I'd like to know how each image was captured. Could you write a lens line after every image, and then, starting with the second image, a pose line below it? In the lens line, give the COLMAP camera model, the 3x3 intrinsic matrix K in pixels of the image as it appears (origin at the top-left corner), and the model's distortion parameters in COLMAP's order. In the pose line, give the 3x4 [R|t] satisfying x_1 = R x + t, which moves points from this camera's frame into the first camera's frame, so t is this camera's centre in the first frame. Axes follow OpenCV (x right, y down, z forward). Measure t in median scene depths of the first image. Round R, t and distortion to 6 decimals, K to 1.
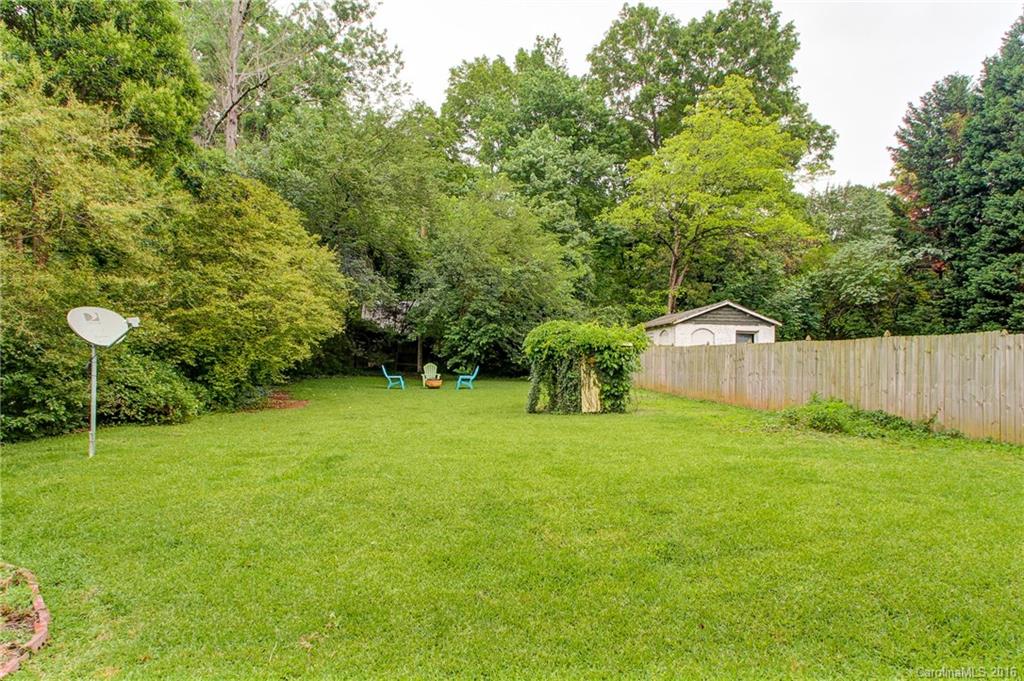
lens RADIAL K [[541.0, 0, 511.7], [0, 541.0, 343.8], [0, 0, 1]] dist [0.001232, 0.000238]
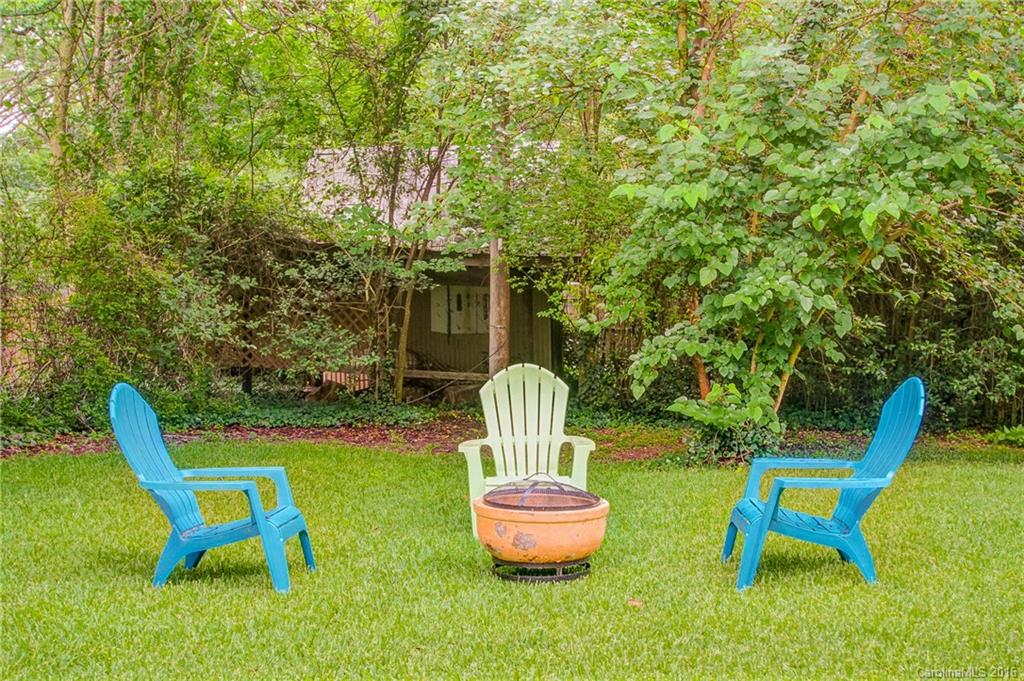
lens RADIAL K [[1146.4, 0, 511.7], [0, 1146.4, 341.5], [0, 0, 1]] dist [0.014565, 0.000000]
pose [[0.979723, -0.022512, -0.199087, -0.084818], [0.023971, 0.999701, 0.004920, 0.026364], [0.198916, -0.009593, 0.979970, 0.644347]]
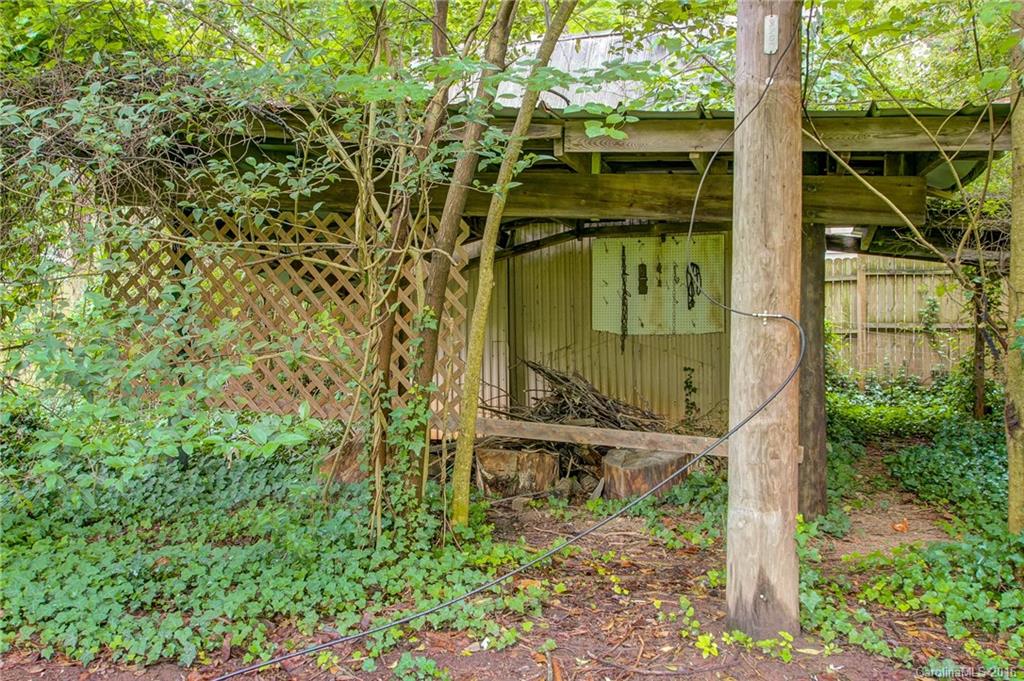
lens RADIAL K [[954.4, 0, 512.3], [0, 954.4, 340.7], [0, 0, 1]] dist [-0.002827, 0.000000]
pose [[0.925331, -0.011269, -0.378994, -0.183850], [0.013683, 0.999900, 0.003678, 0.024422], [0.378914, -0.008589, 0.925392, 1.050105]]
